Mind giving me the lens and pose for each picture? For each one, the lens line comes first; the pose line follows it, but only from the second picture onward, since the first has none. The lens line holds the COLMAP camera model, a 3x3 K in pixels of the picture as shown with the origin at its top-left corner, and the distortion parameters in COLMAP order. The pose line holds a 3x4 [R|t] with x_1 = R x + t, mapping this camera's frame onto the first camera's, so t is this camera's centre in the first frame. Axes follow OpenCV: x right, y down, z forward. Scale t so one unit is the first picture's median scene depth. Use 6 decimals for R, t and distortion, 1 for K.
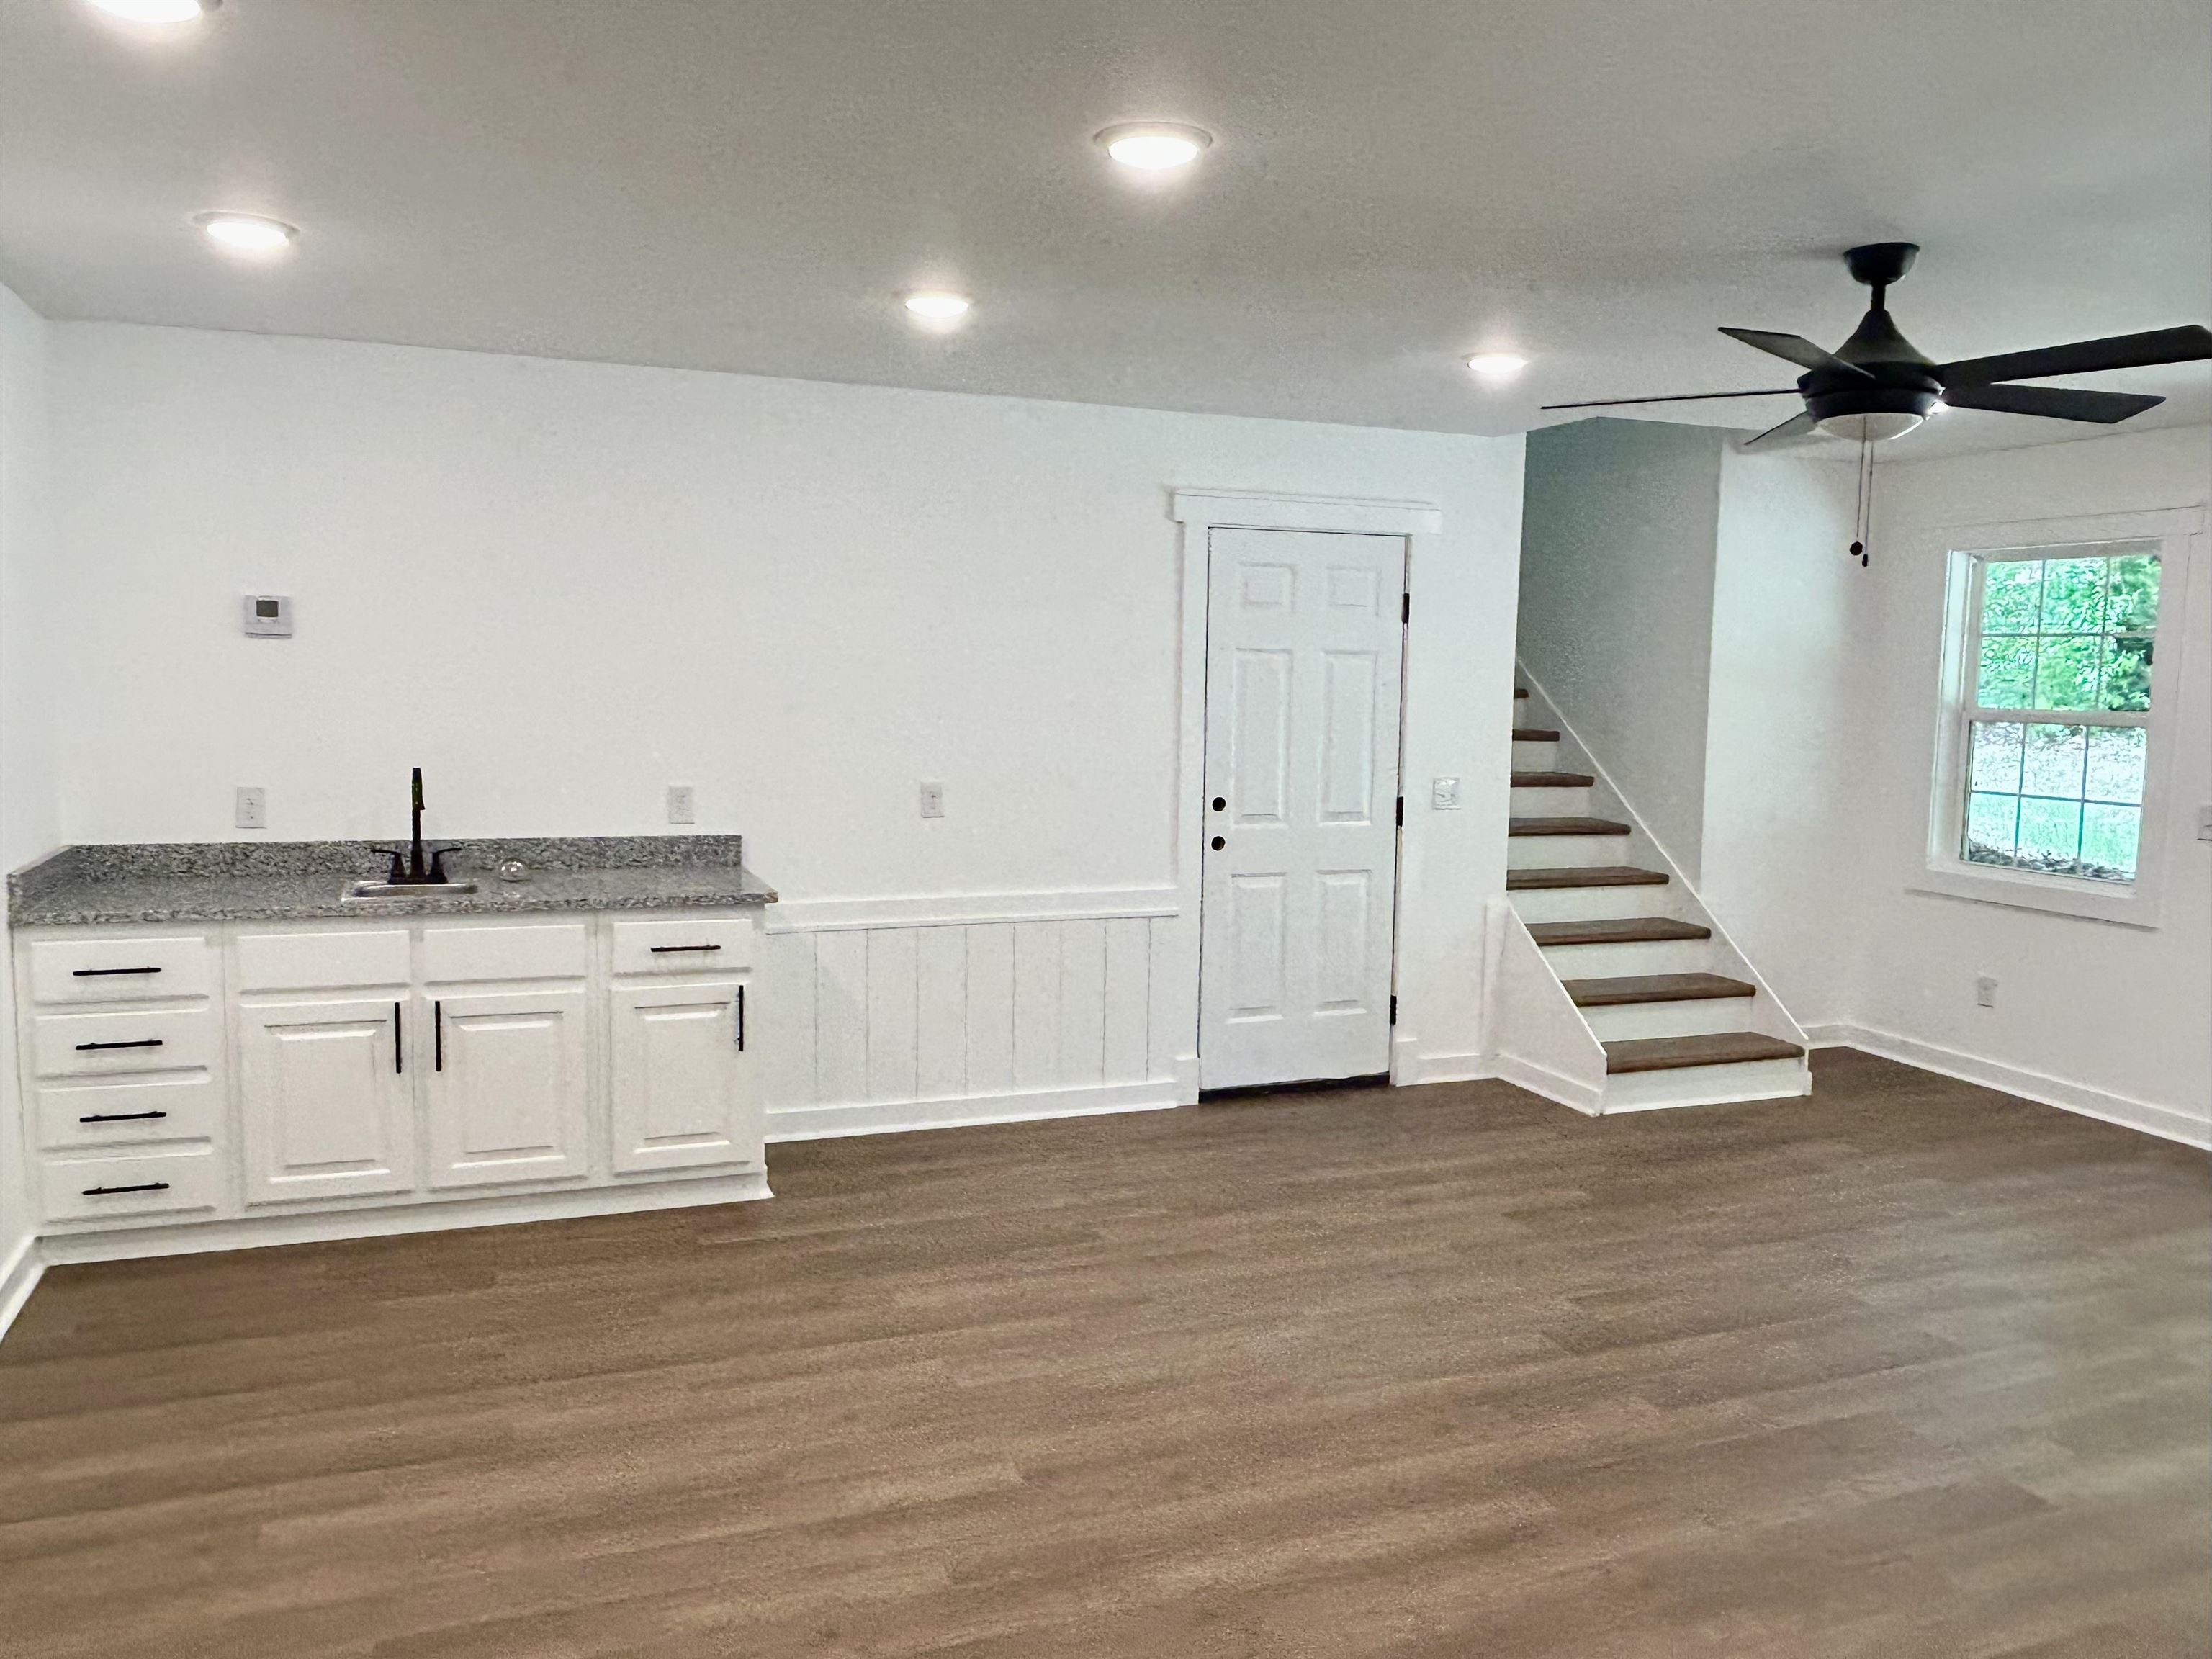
lens RADIAL K [[1651.1, 0, 1089.9], [0, 1651.1, 835.4], [0, 0, 1]] dist [0.012292, -0.018025]
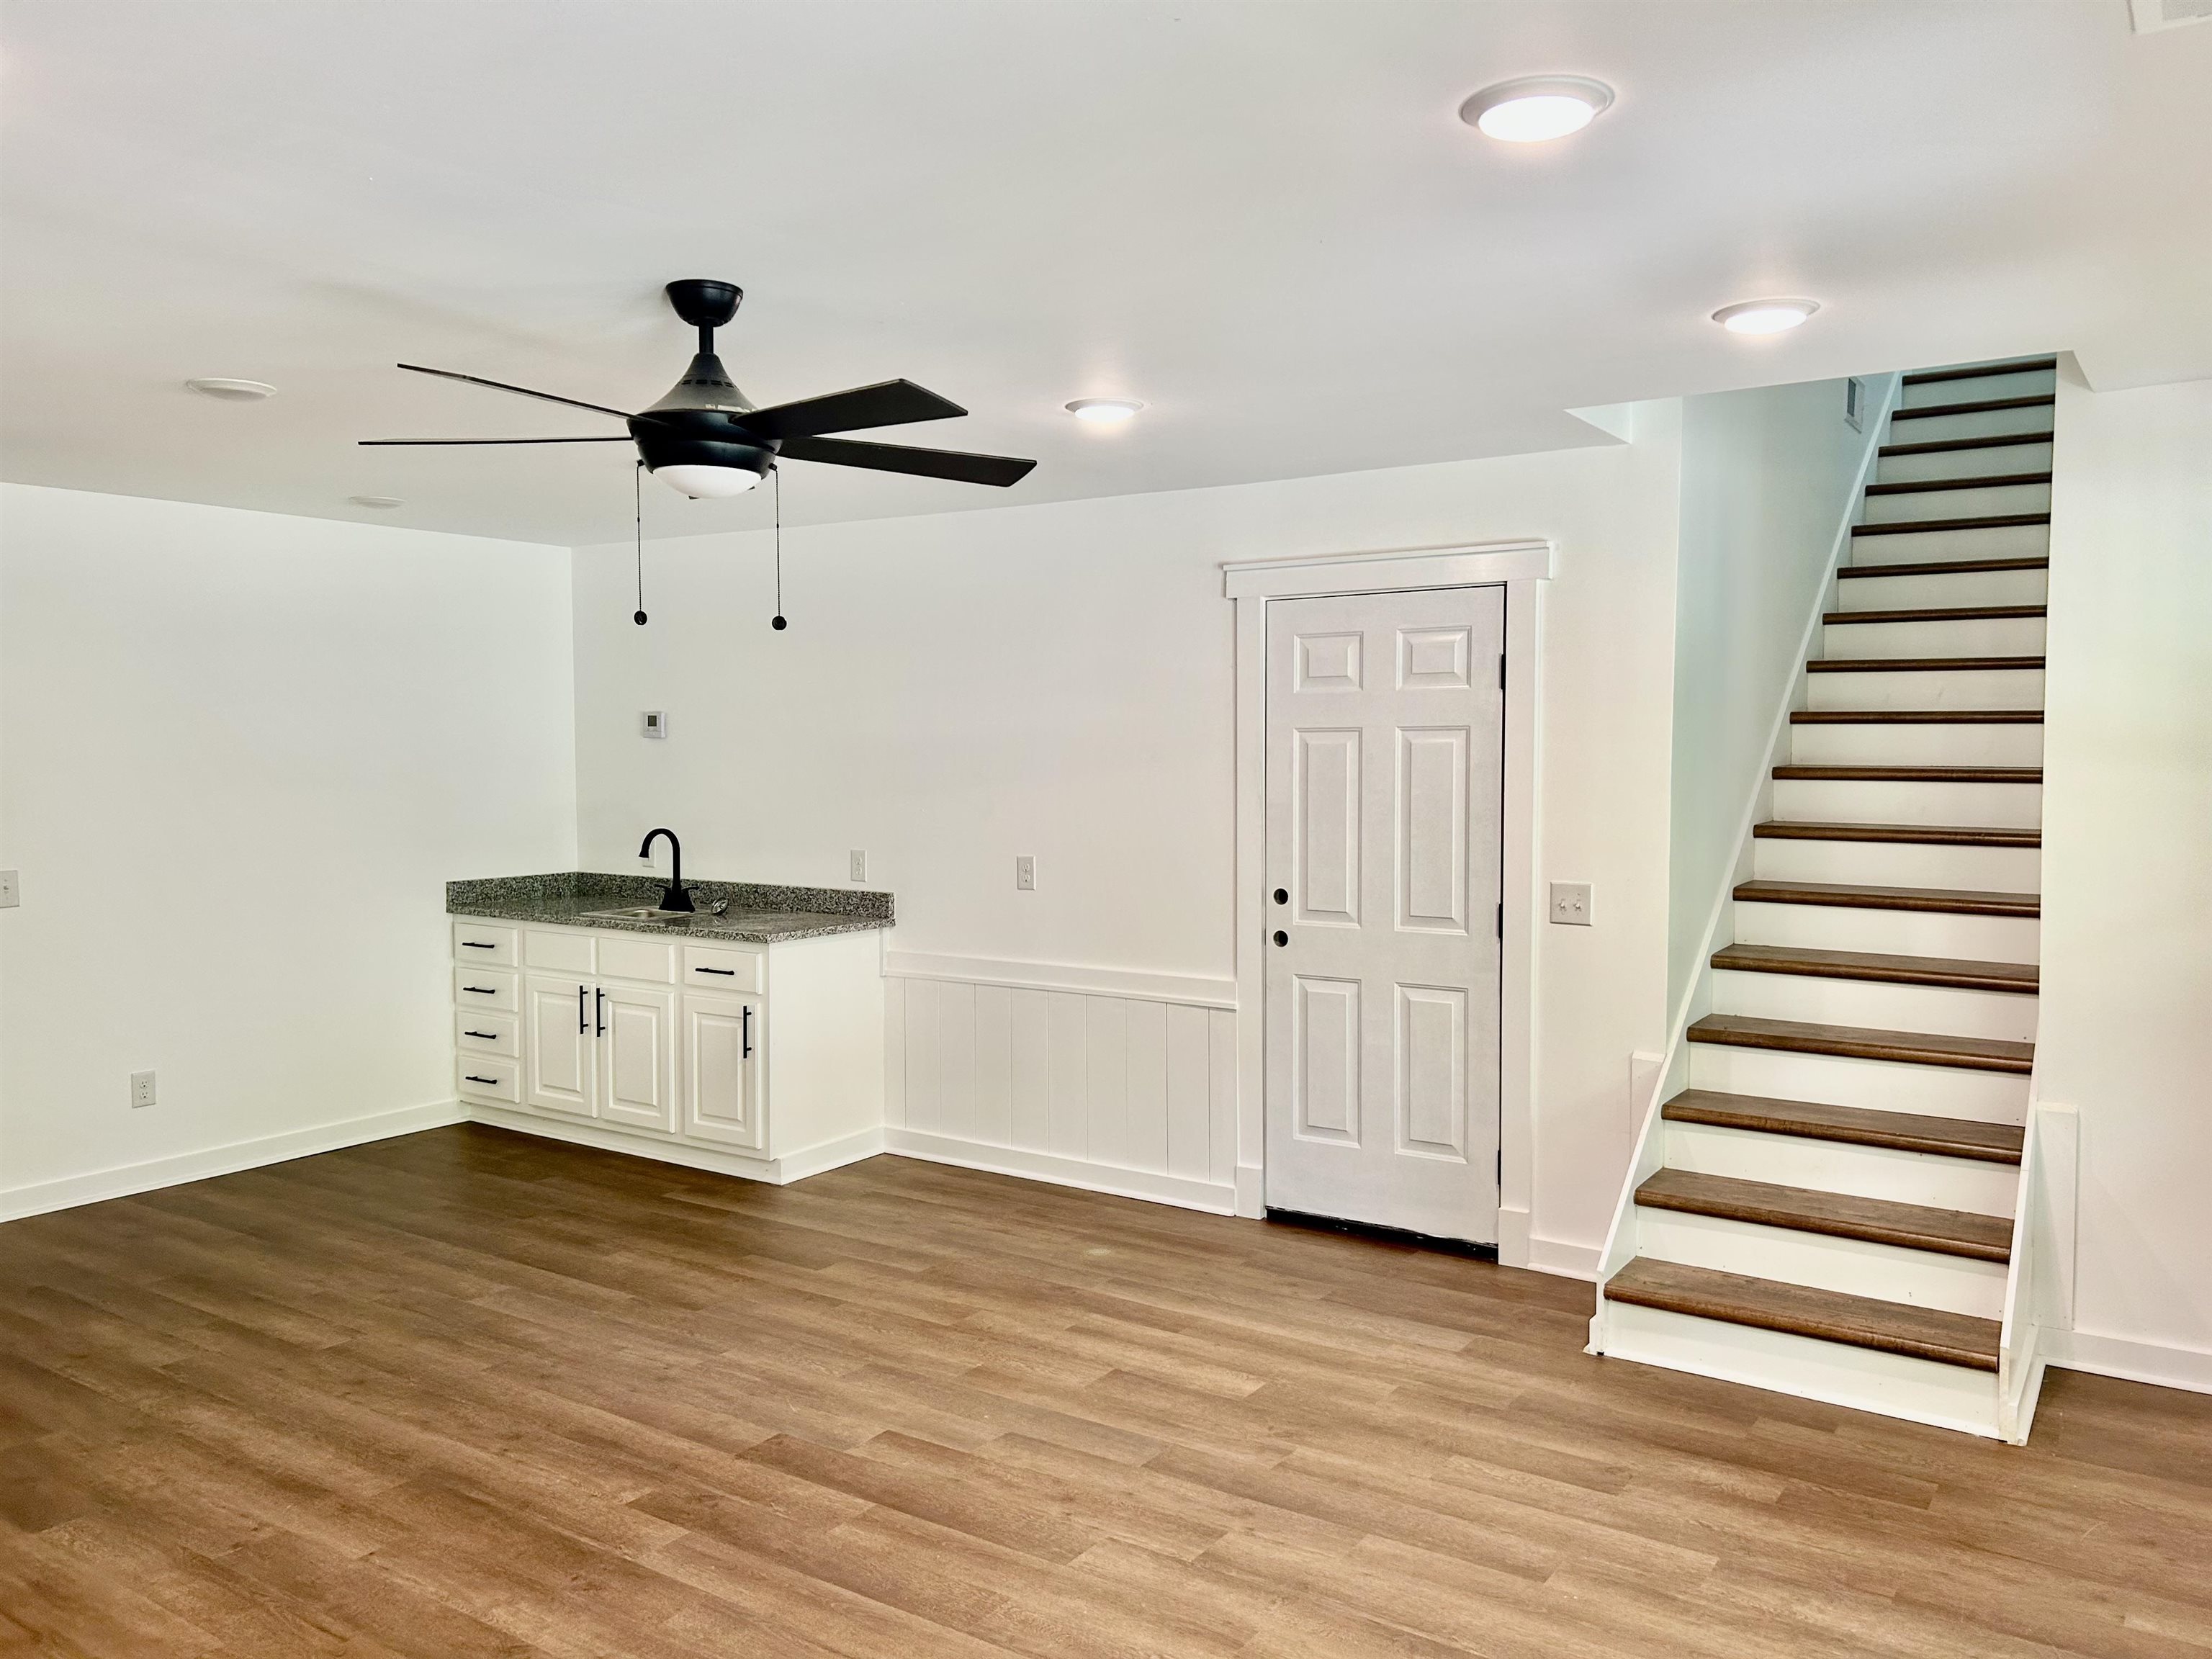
lens RADIAL K [[1684.3, 0, 1097.8], [0, 1684.3, 816.4], [0, 0, 1]] dist [0.052143, -0.049460]
pose [[0.560499, 0.018200, -0.827955, 1.079766], [-0.072385, 0.997009, -0.027086, -0.040827], [0.824986, 0.075113, 0.560140, 0.518946]]
